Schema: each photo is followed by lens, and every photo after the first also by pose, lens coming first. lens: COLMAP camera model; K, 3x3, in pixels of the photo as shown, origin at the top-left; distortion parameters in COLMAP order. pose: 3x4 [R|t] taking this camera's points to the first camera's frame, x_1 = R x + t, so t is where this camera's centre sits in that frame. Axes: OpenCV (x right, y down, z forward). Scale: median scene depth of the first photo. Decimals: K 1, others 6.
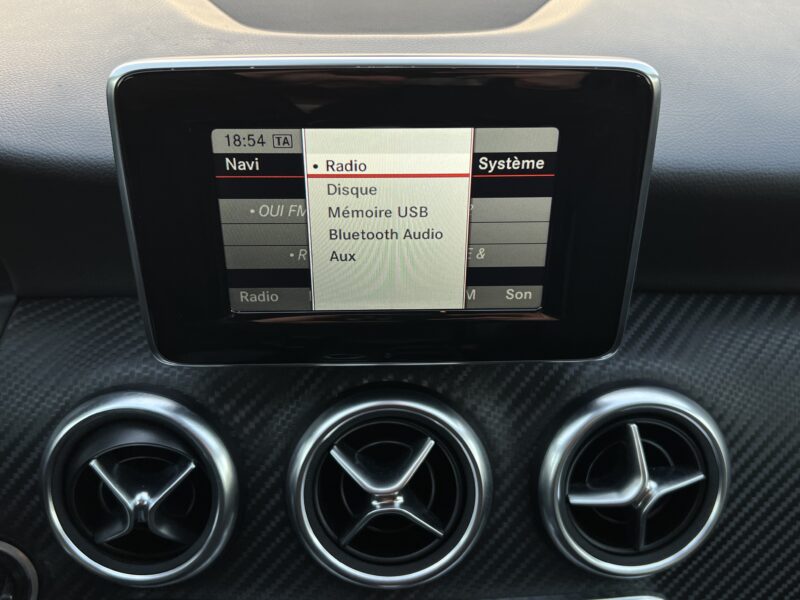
lens RADIAL K [[801.4, 0, 400.0], [0, 801.4, 300.0], [0, 0, 1]] dist [0.053374, -0.006423]
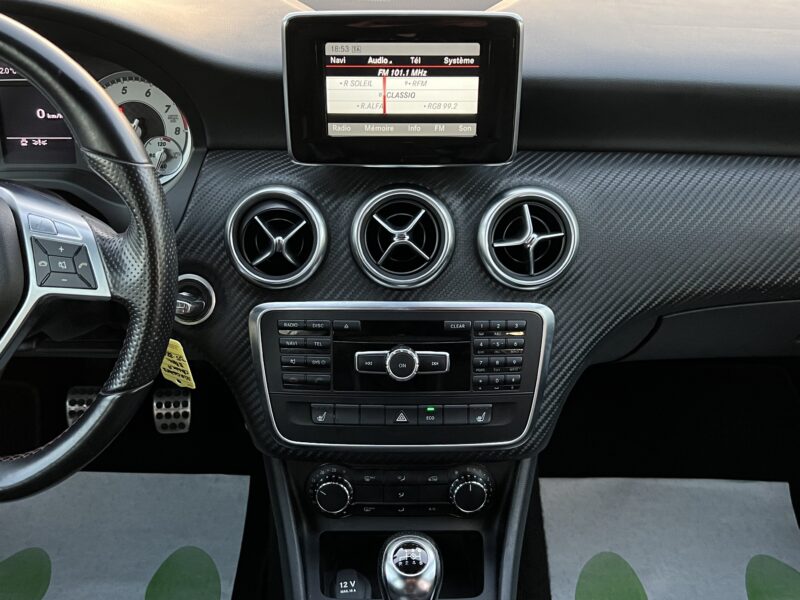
lens RADIAL K [[864.1, 0, 400.0], [0, 864.1, 300.0], [0, 0, 1]] dist [0.140411, -0.009527]
pose [[0.999802, 0.010632, -0.016833, 0.019593], [-0.012005, 0.996419, -0.083697, 0.583946], [0.015883, 0.083883, 0.996349, -1.138306]]
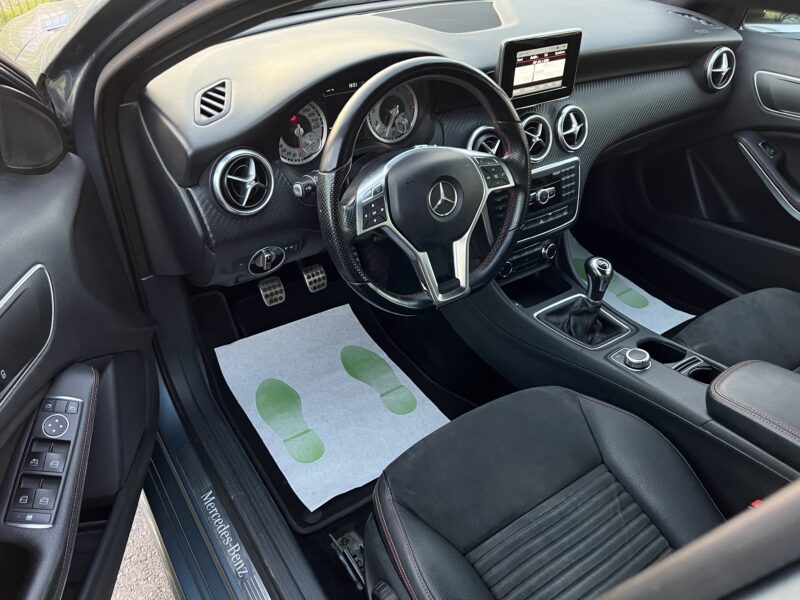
lens RADIAL K [[608.1, 0, 400.0], [0, 608.1, 300.0], [0, 0, 1]] dist [-0.002116, 0.002502]
pose [[0.835022, -0.305550, 0.457578, -2.420003], [0.256199, 0.951895, 0.168102, 0.335387], [-0.486929, -0.023138, 0.873135, -1.538179]]
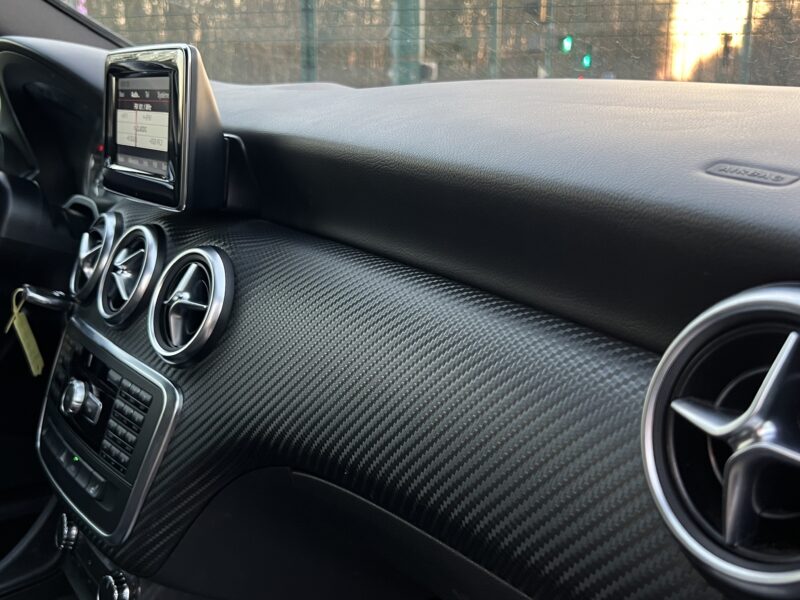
lens RADIAL K [[864.1, 0, 400.0], [0, 864.1, 300.0], [0, 0, 1]] dist [0.140411, -0.009527]
pose [[0.555504, 0.192730, -0.808870, 2.087558], [-0.470257, 0.875077, -0.114451, 0.230563], [0.685765, 0.443955, 0.576741, 0.282365]]
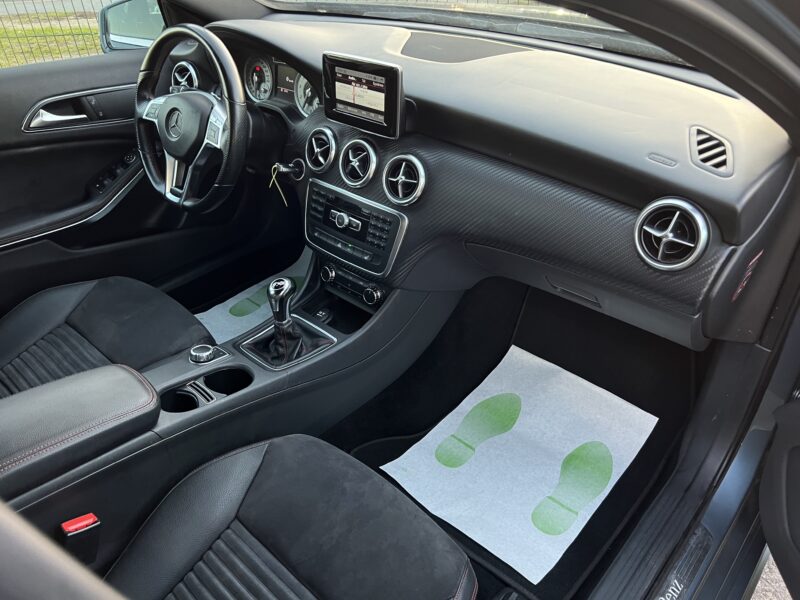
lens RADIAL K [[608.1, 0, 400.0], [0, 608.1, 300.0], [0, 0, 1]] dist [-0.002116, 0.002502]
pose [[0.716450, 0.381694, -0.583960, 2.351615], [-0.359138, 0.919409, 0.160334, 0.312587], [0.598097, 0.094851, 0.795791, -1.371109]]
